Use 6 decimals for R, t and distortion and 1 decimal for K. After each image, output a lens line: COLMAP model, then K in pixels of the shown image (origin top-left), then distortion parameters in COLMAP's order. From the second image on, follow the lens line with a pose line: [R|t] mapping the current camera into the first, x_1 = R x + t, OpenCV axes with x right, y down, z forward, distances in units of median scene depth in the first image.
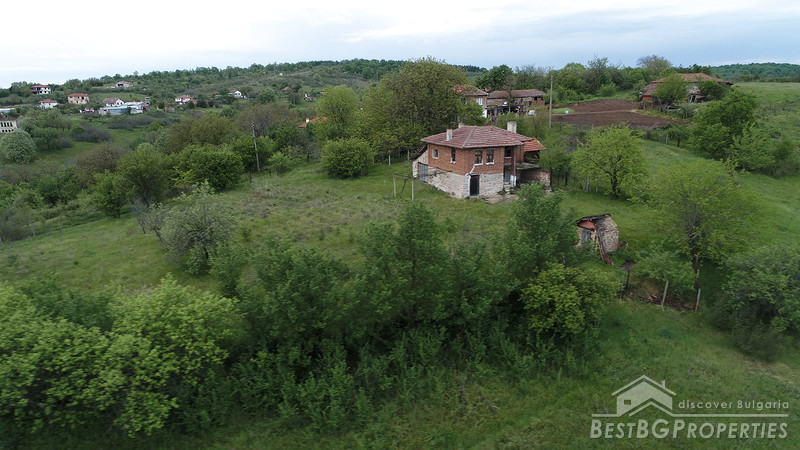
lens RADIAL K [[537.9, 0, 399.5], [0, 537.9, 226.3], [0, 0, 1]] dist [0.002646, -0.000381]
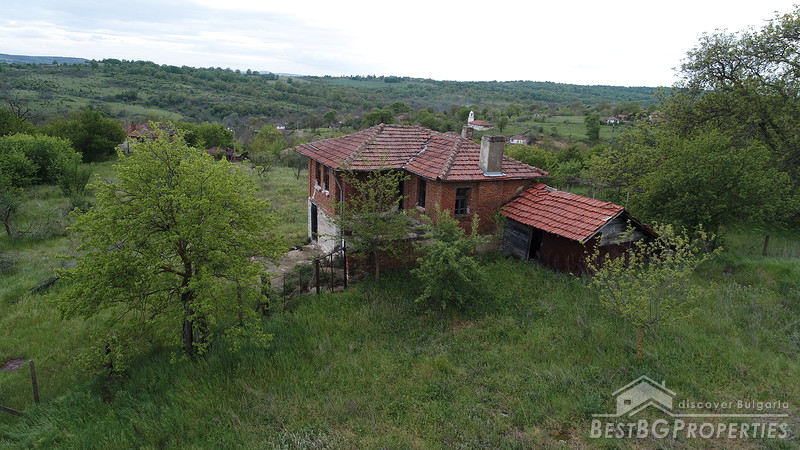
lens RADIAL K [[537.9, 0, 398.0], [0, 537.9, 225.4], [0, 0, 1]] dist [0.002646, -0.000381]
pose [[0.044867, 0.268898, -0.962123, 0.098285], [-0.293947, 0.924011, 0.244538, -0.034035], [0.954768, 0.271842, 0.120499, 0.147088]]
